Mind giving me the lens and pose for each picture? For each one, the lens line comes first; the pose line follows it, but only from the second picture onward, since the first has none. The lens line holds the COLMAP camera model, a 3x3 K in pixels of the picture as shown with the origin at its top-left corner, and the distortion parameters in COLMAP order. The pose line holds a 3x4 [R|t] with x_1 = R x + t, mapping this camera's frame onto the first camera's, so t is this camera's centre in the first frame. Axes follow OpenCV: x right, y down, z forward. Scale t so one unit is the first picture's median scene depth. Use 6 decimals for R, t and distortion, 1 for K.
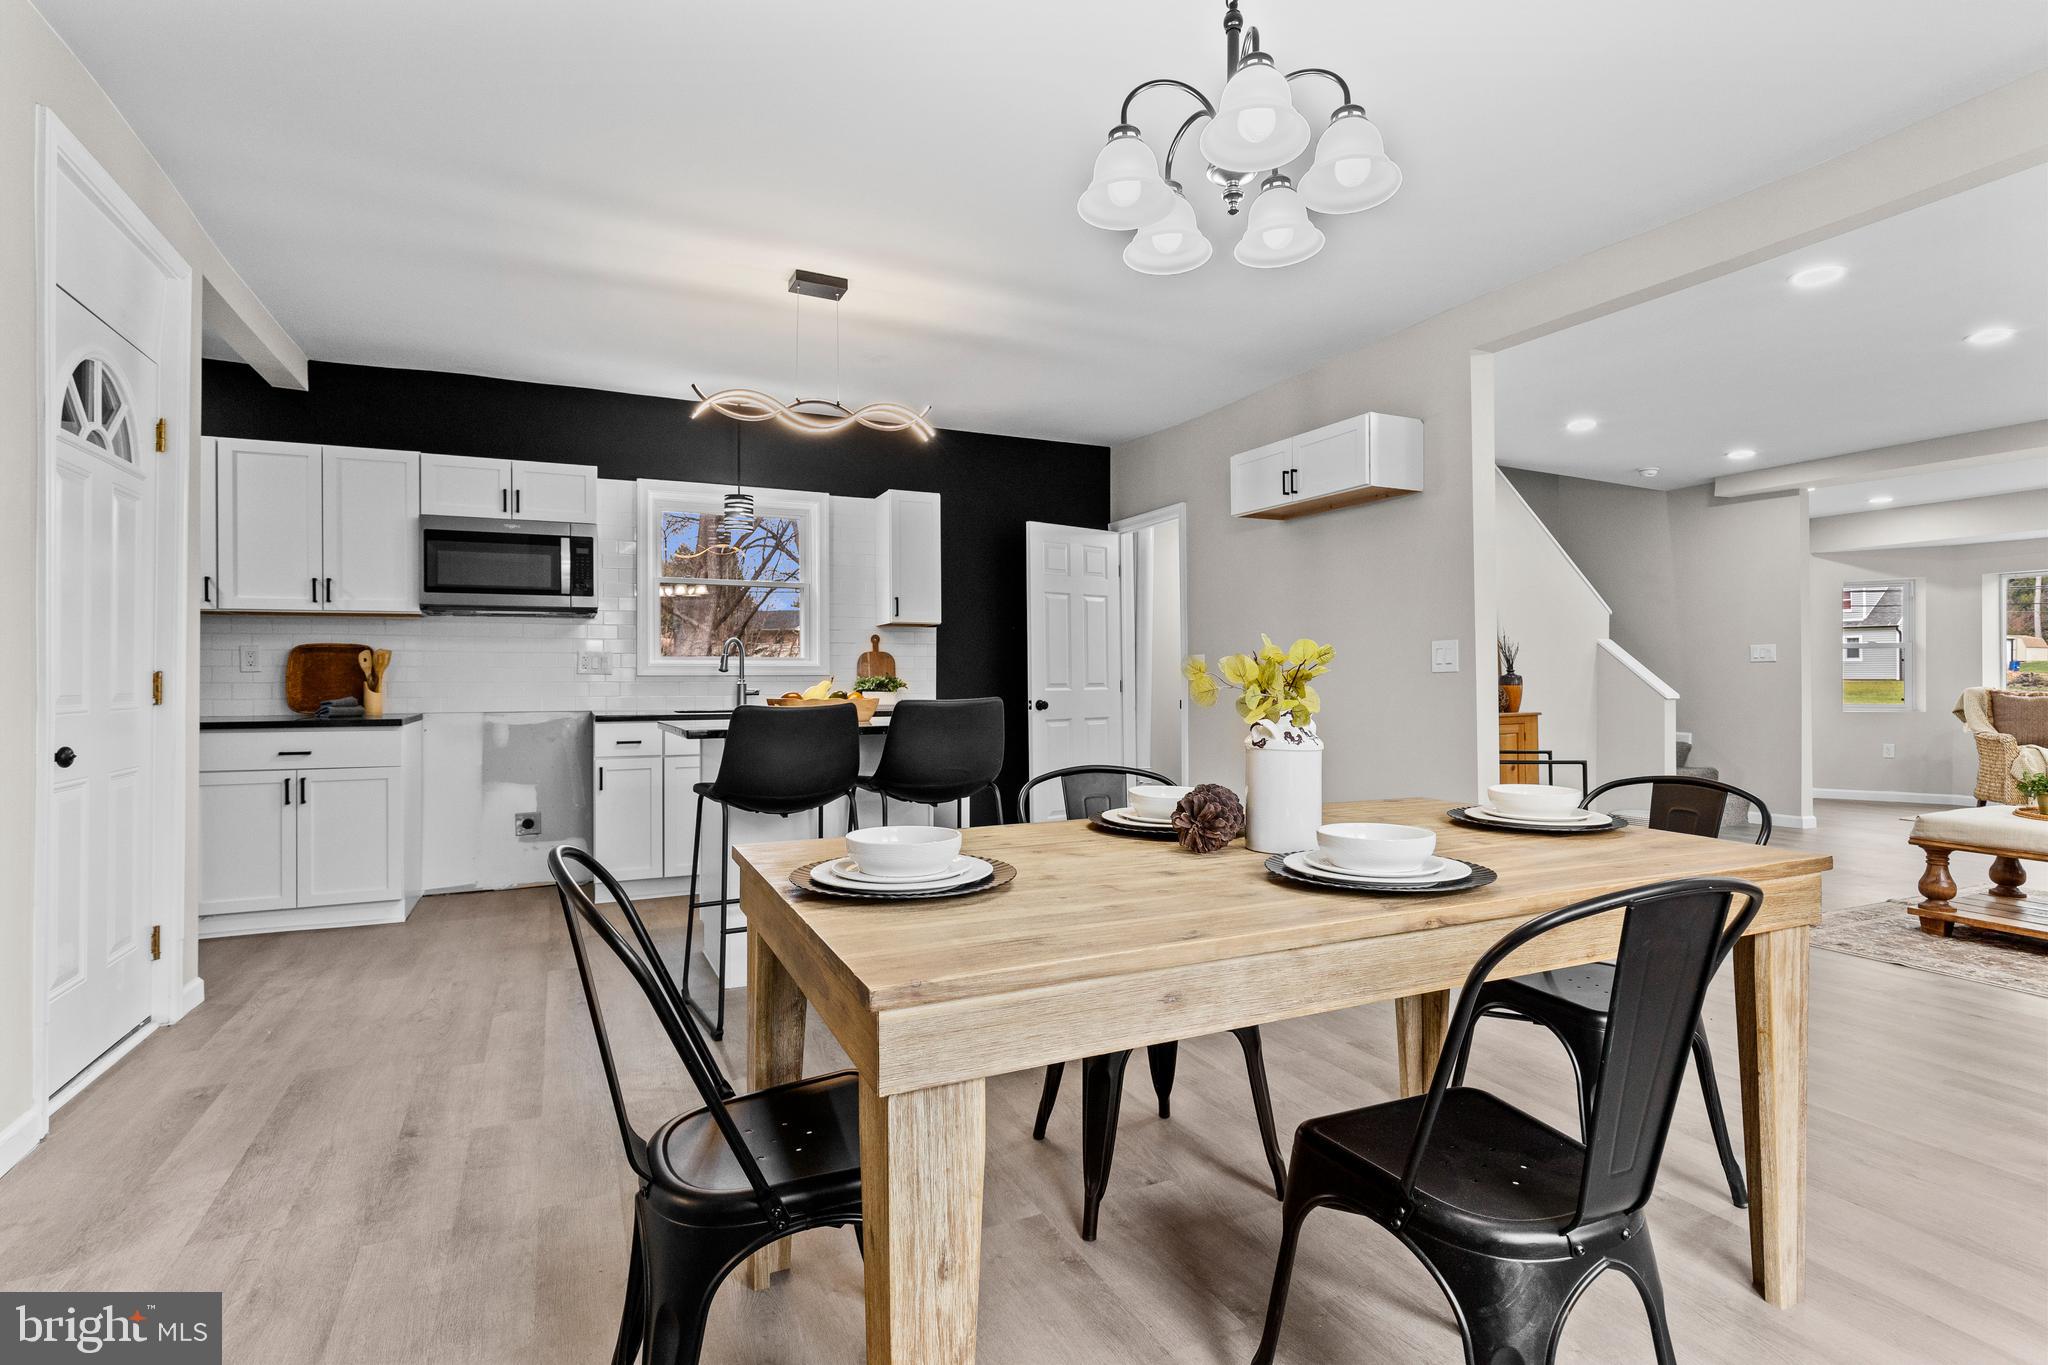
lens RADIAL K [[1037.3, 0, 1022.9], [0, 1037.3, 686.3], [0, 0, 1]] dist [0.013052, 0.000128]
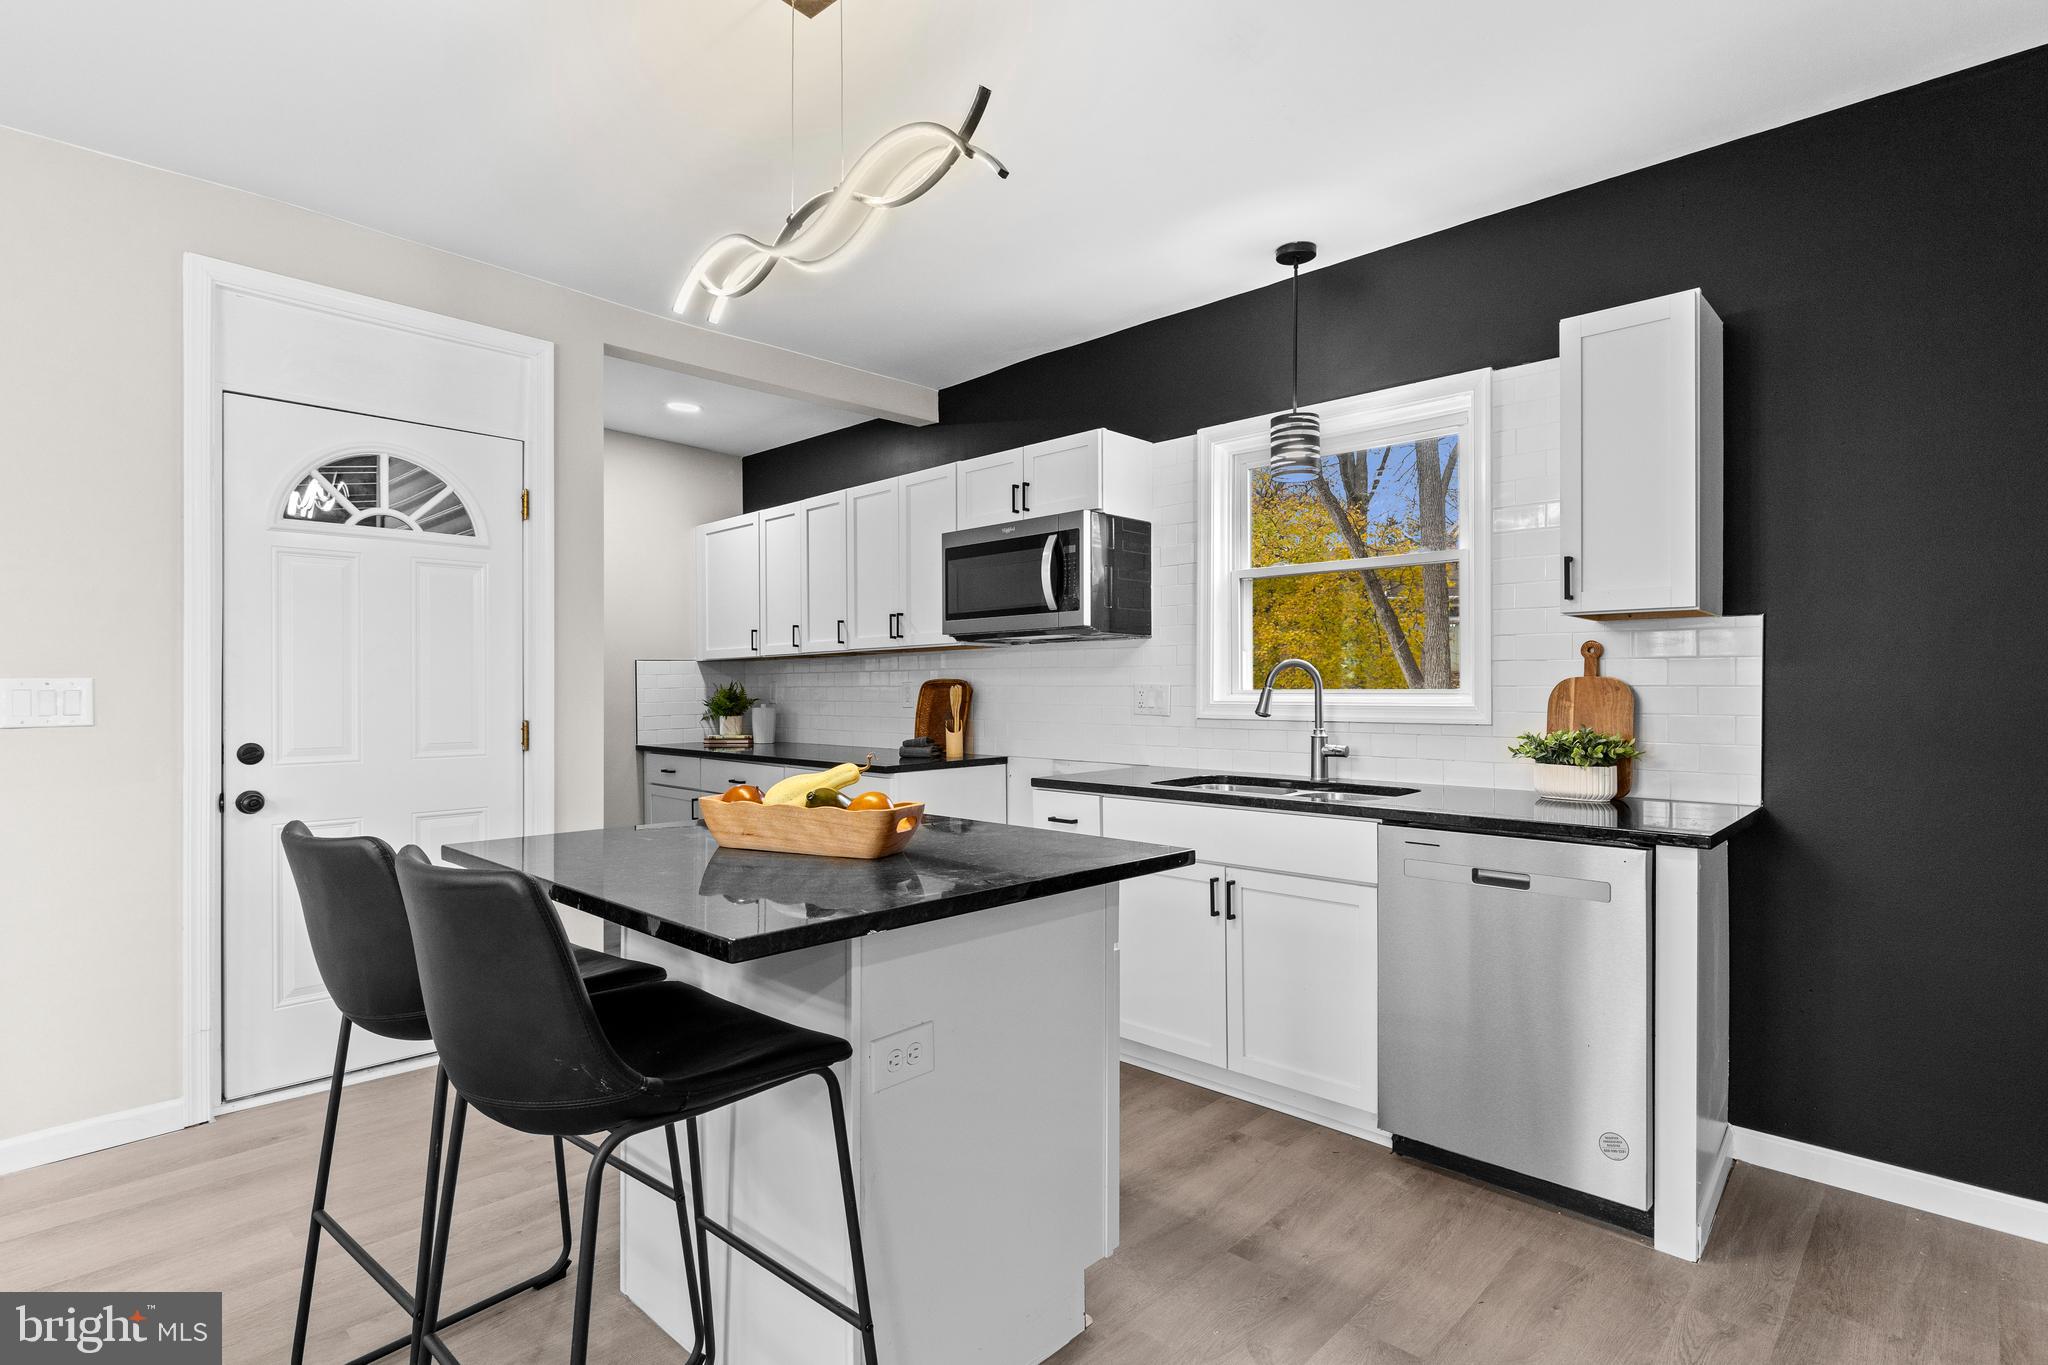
lens RADIAL K [[1037.3, 0, 1011.0], [0, 1037.3, 685.6], [0, 0, 1]] dist [0.013052, 0.000128]
pose [[0.355509, 0.000811, -0.934672, 0.244582], [-0.003159, 0.999995, -0.000333, -0.034421], [0.934667, 0.003071, 0.355510, 0.711238]]
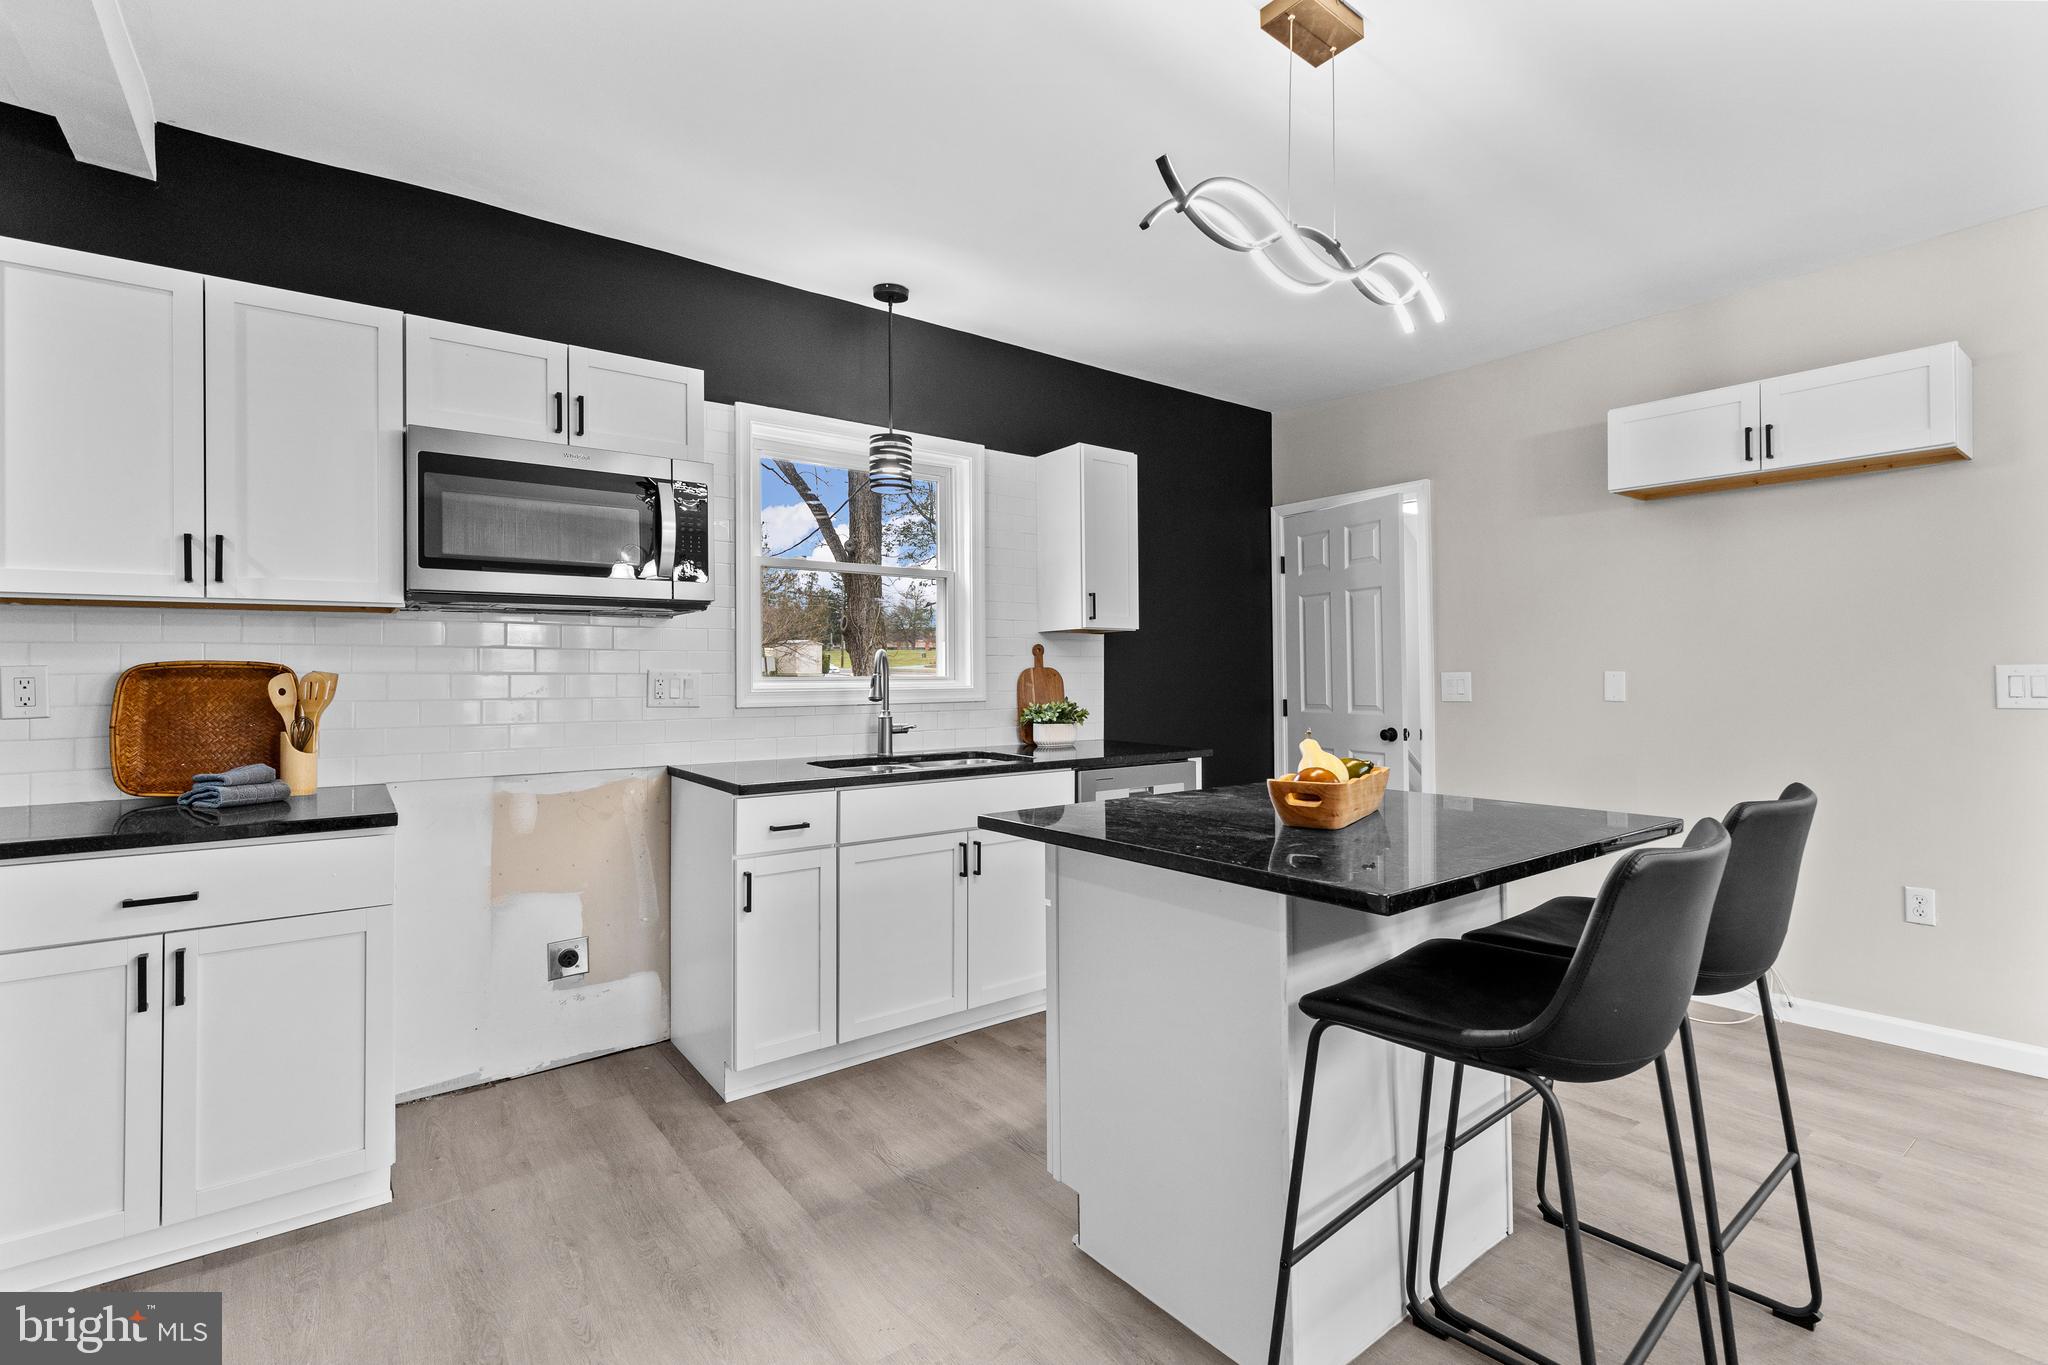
lens RADIAL K [[934.3, 0, 1014.2], [0, 934.3, 675.0], [0, 0, 1]] dist [0.008070, -0.000108]
pose [[0.975175, -0.002572, 0.221419, -0.365762], [0.003856, 0.999978, -0.005367, -0.029725], [-0.221401, 0.006088, 0.975164, 0.439982]]
